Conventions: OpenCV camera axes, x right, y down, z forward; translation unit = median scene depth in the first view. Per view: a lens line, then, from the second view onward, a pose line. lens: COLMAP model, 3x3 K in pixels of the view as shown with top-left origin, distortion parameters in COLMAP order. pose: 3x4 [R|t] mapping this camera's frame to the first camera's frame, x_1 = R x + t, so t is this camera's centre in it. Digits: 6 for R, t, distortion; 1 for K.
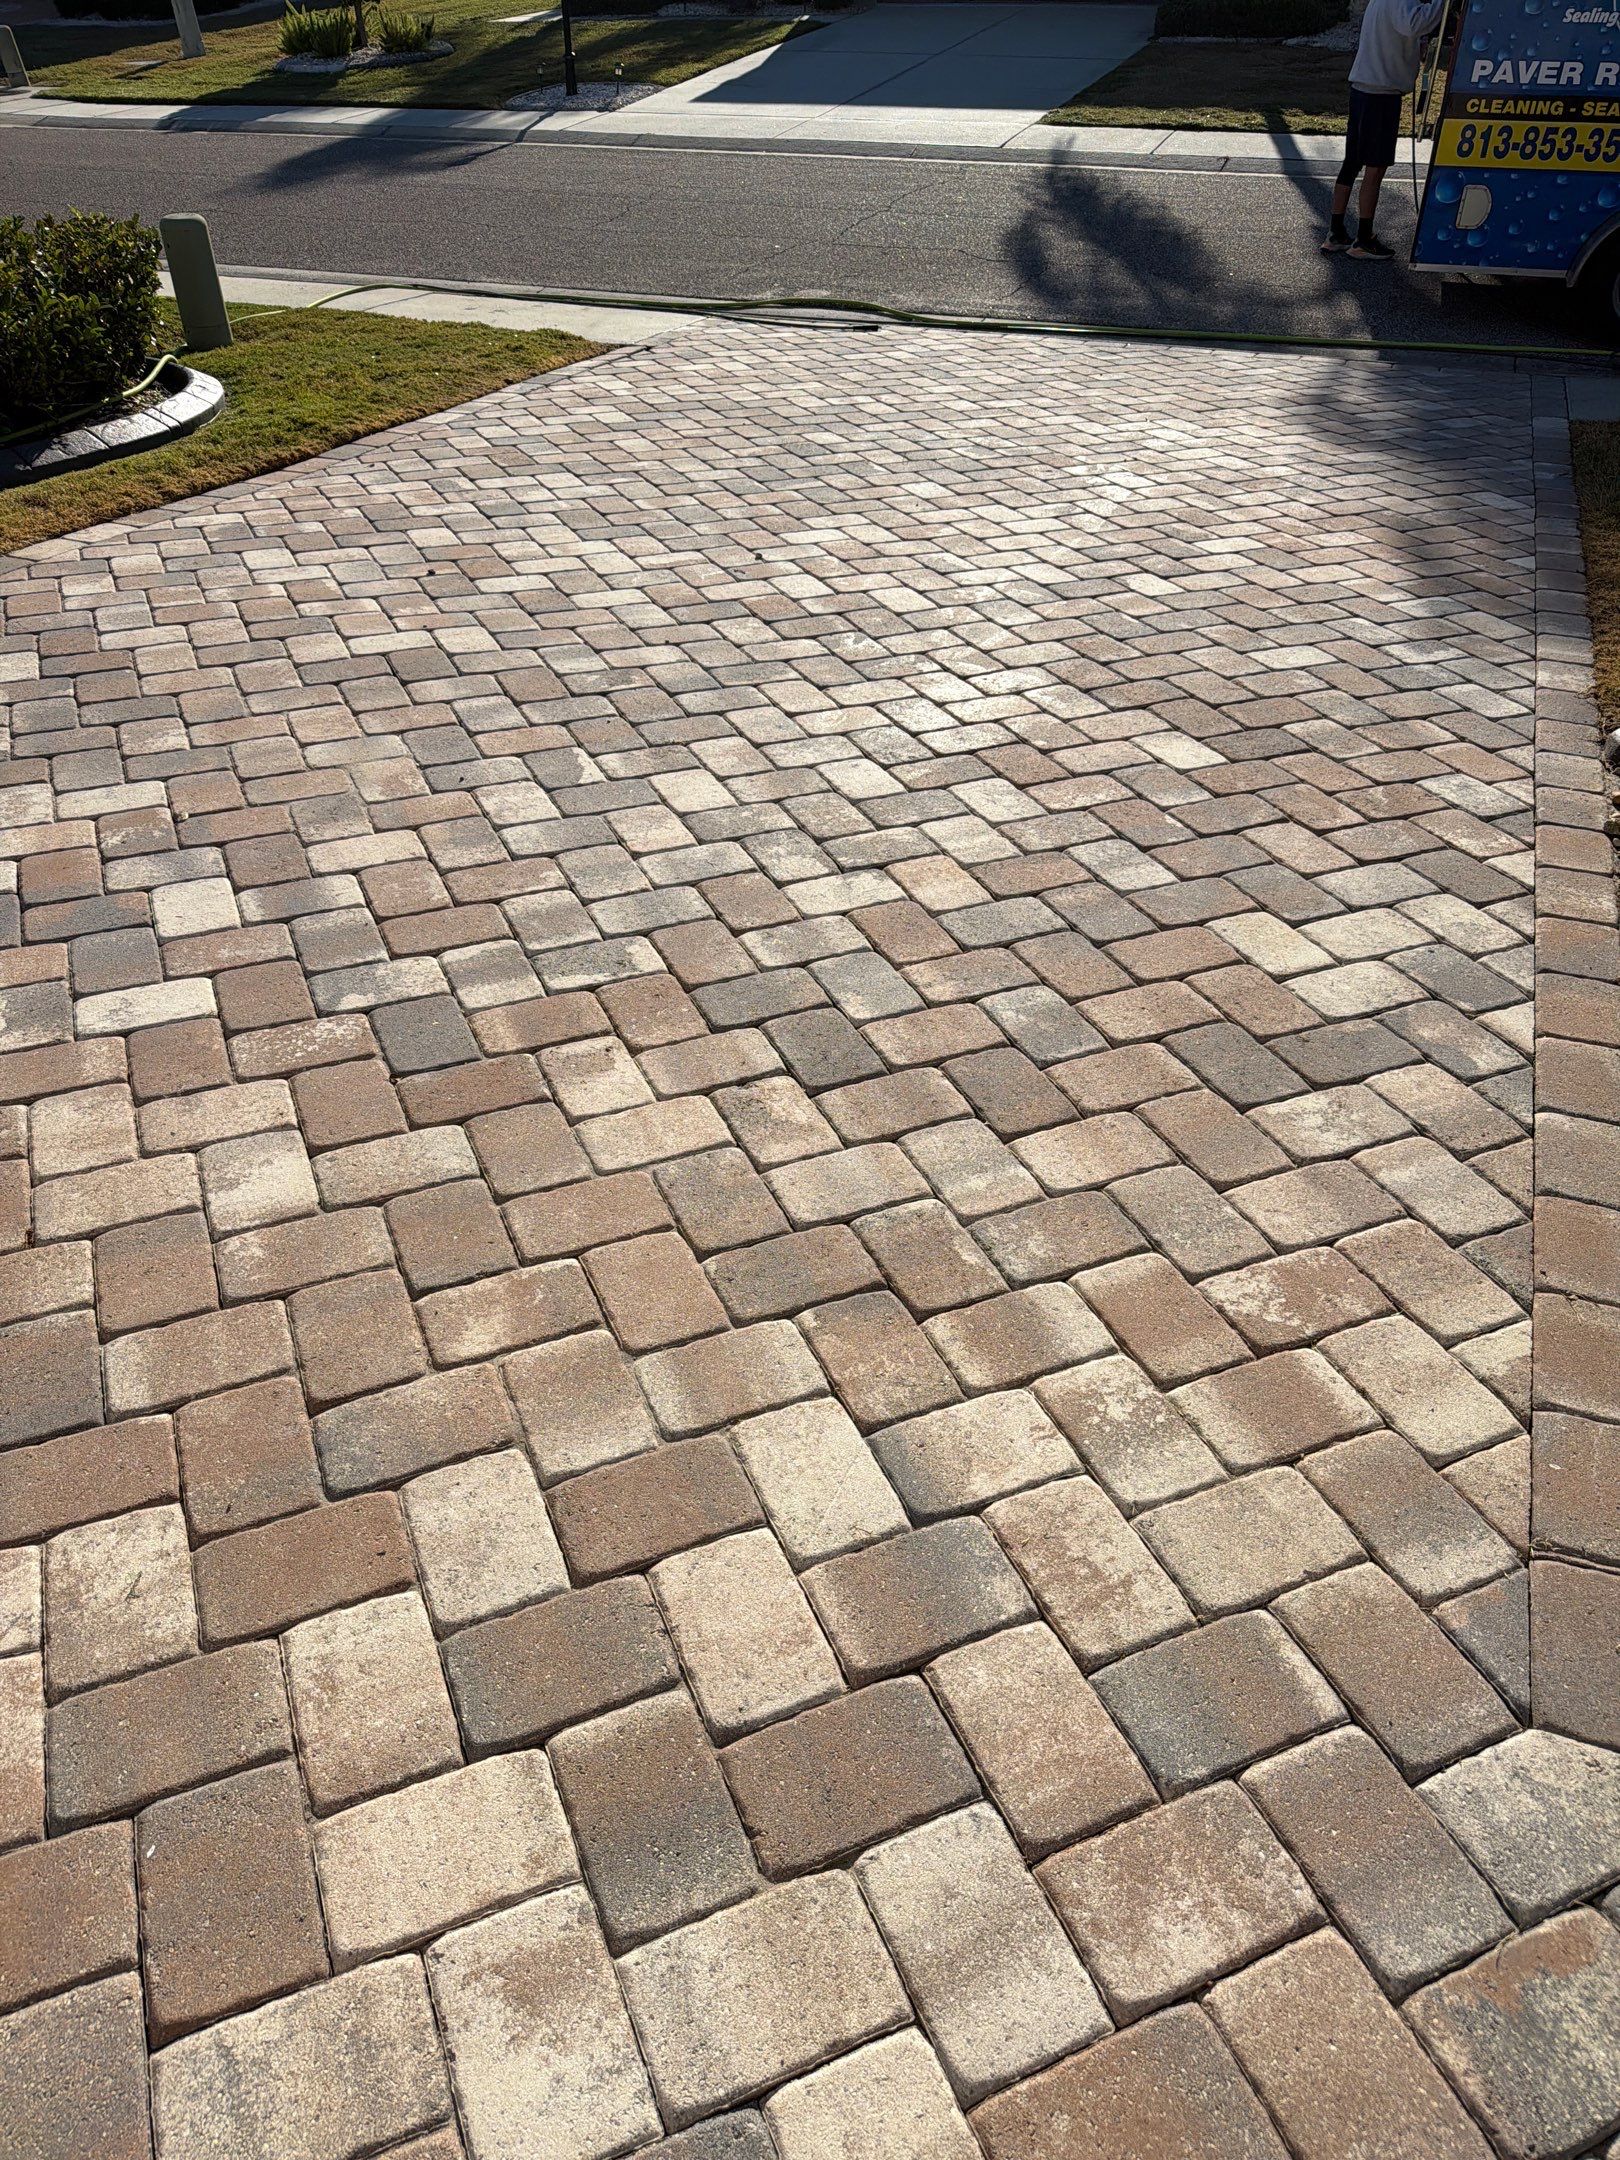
lens RADIAL K [[1516.3, 0, 847.4], [0, 1516.3, 1126.9], [0, 0, 1]] dist [0.093401, -0.111982]
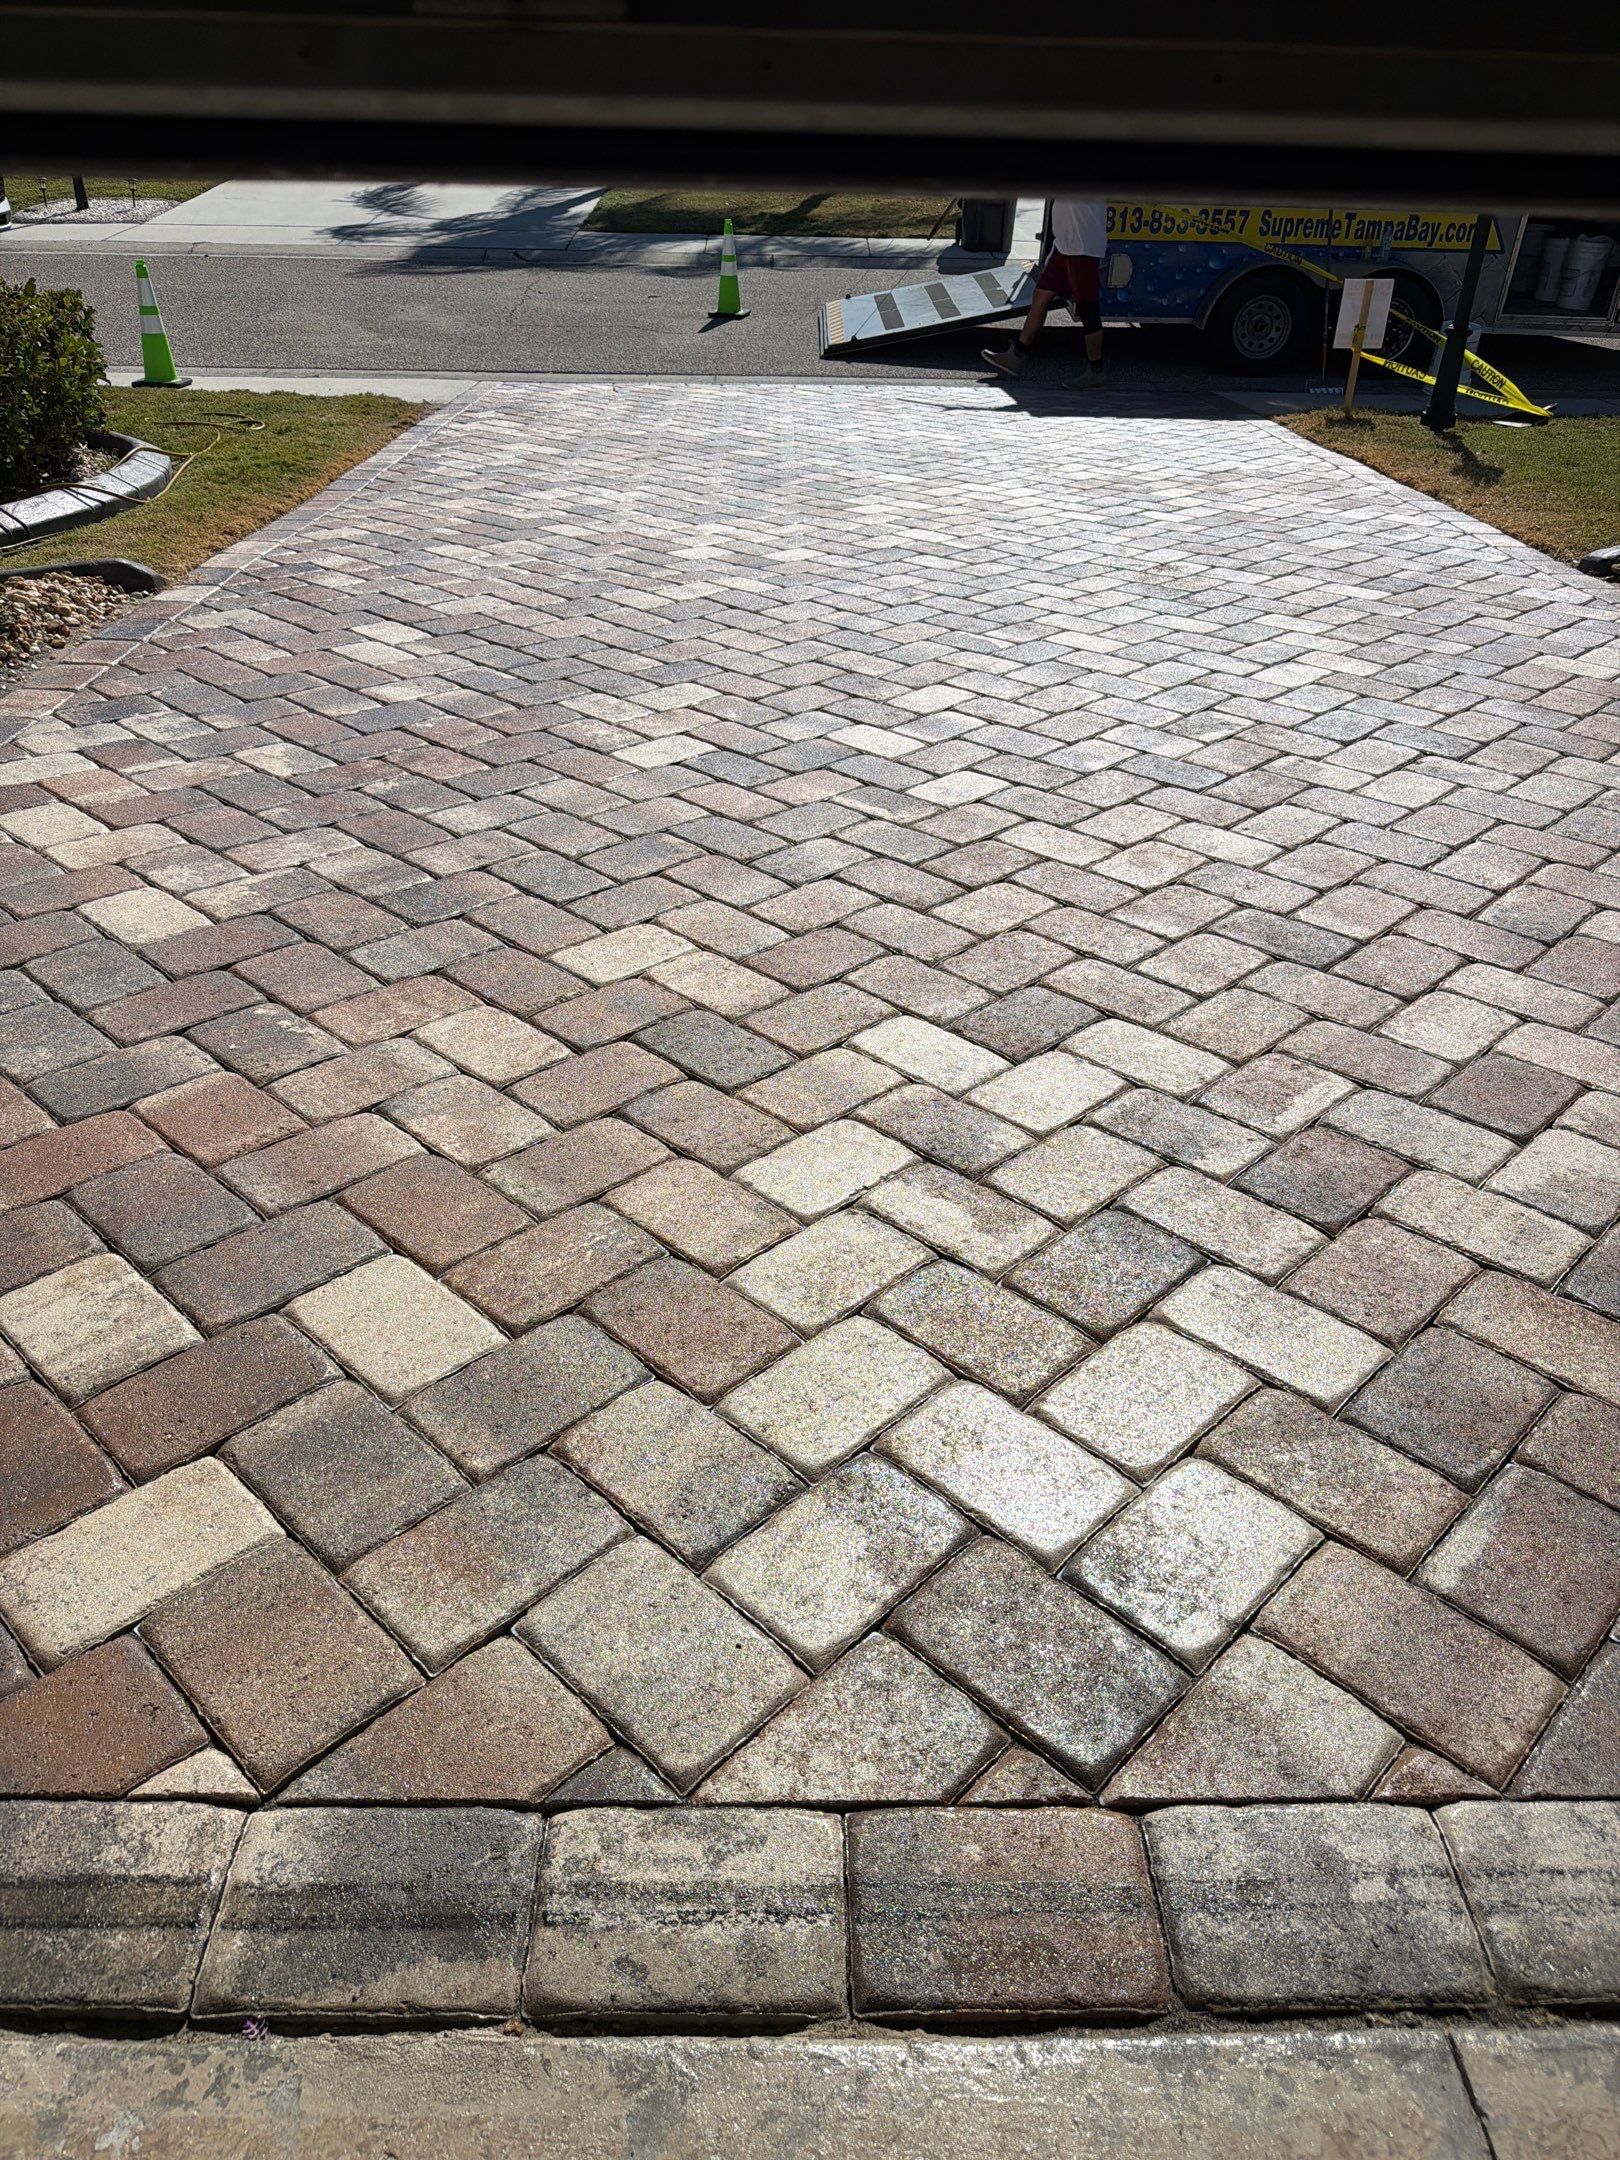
lens RADIAL K [[1495.1, 0, 813.8], [0, 1495.1, 1070.0], [0, 0, 1]] dist [0.153485, -0.272154]
pose [[0.922896, -0.185236, 0.337567, -0.933000], [0.215466, 0.975014, -0.054050, 0.173424], [-0.319121, 0.122617, 0.939748, -0.101740]]
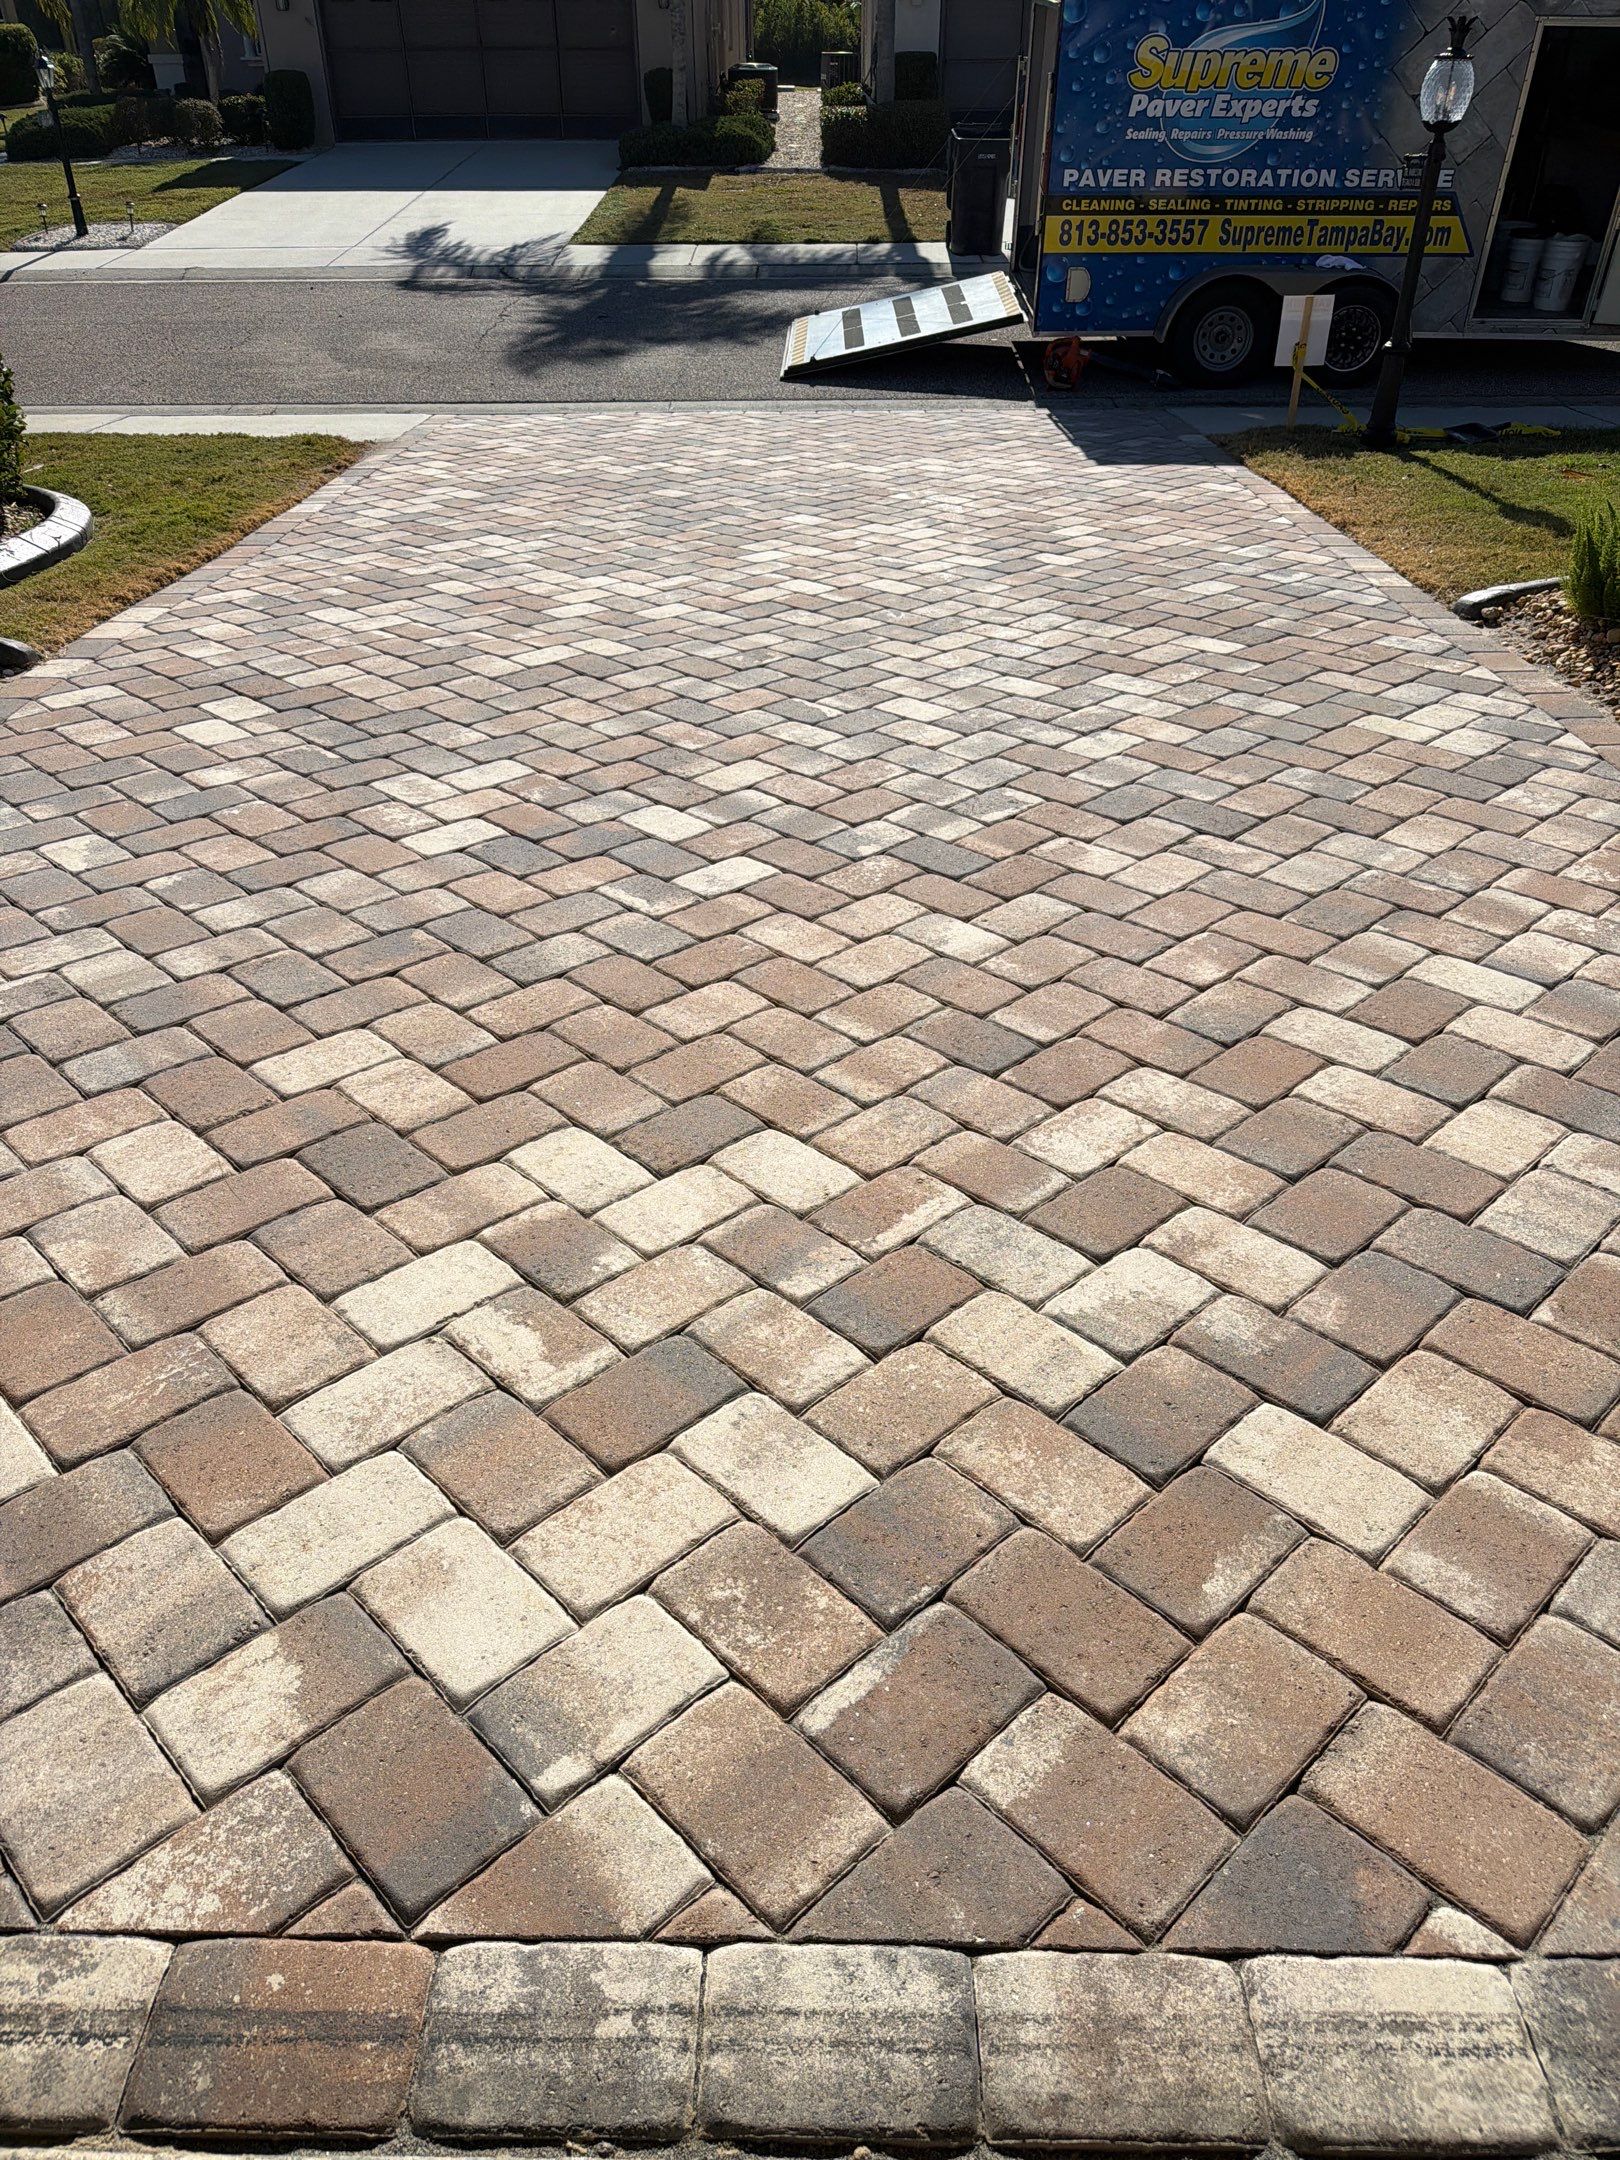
lens RADIAL K [[1504.9, 0, 812.4], [0, 1504.9, 1093.6], [0, 0, 1]] dist [0.155499, -0.278081]
pose [[0.936108, -0.195234, 0.292549, -0.724764], [0.216970, 0.975211, -0.043456, 0.159565], [-0.276813, 0.104154, 0.955263, -0.219560]]
